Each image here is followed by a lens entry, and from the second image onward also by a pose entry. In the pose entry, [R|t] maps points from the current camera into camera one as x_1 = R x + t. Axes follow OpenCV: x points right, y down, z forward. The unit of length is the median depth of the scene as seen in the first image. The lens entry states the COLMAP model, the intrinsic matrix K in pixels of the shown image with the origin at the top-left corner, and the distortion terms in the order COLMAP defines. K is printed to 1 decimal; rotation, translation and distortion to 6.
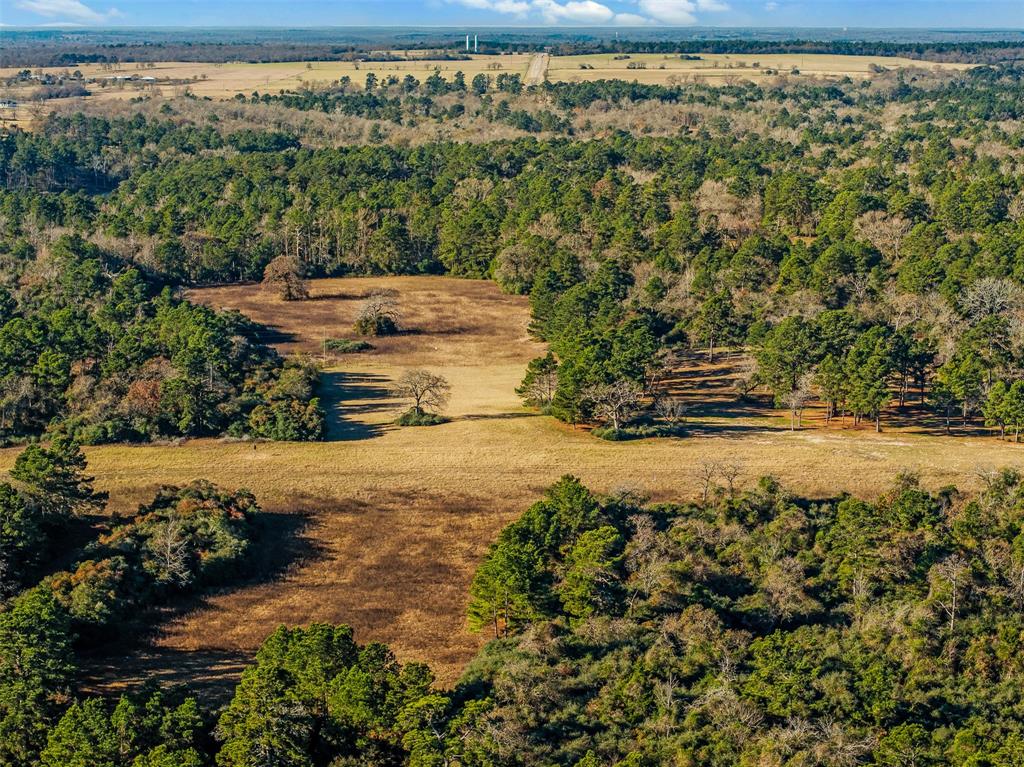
lens RADIAL K [[2090.2, 0, 512.0], [0, 2090.2, 383.1], [0, 0, 1]] dist [-0.091728, 0.000000]
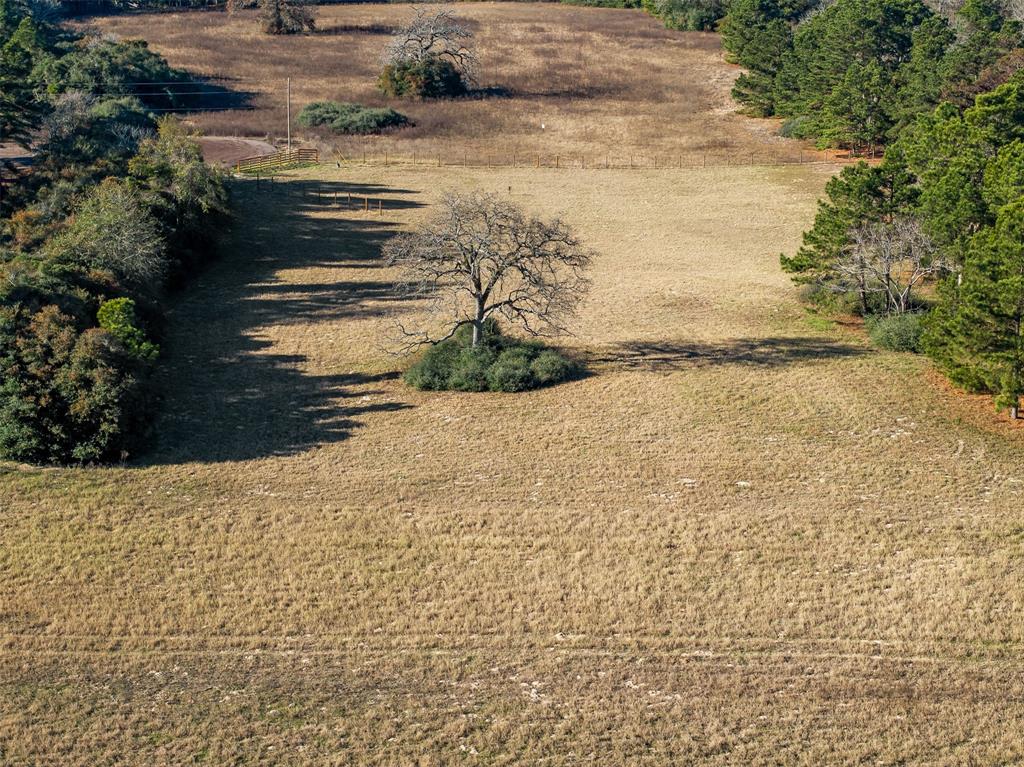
lens RADIAL K [[2090.2, 0, 511.2], [0, 2090.2, 383.3], [0, 0, 1]] dist [-0.091728, 0.000000]
pose [[0.998543, 0.022686, -0.048958, -0.018899], [-0.017332, 0.994095, 0.107124, -0.009230], [0.051099, -0.106119, 0.993040, 0.517974]]
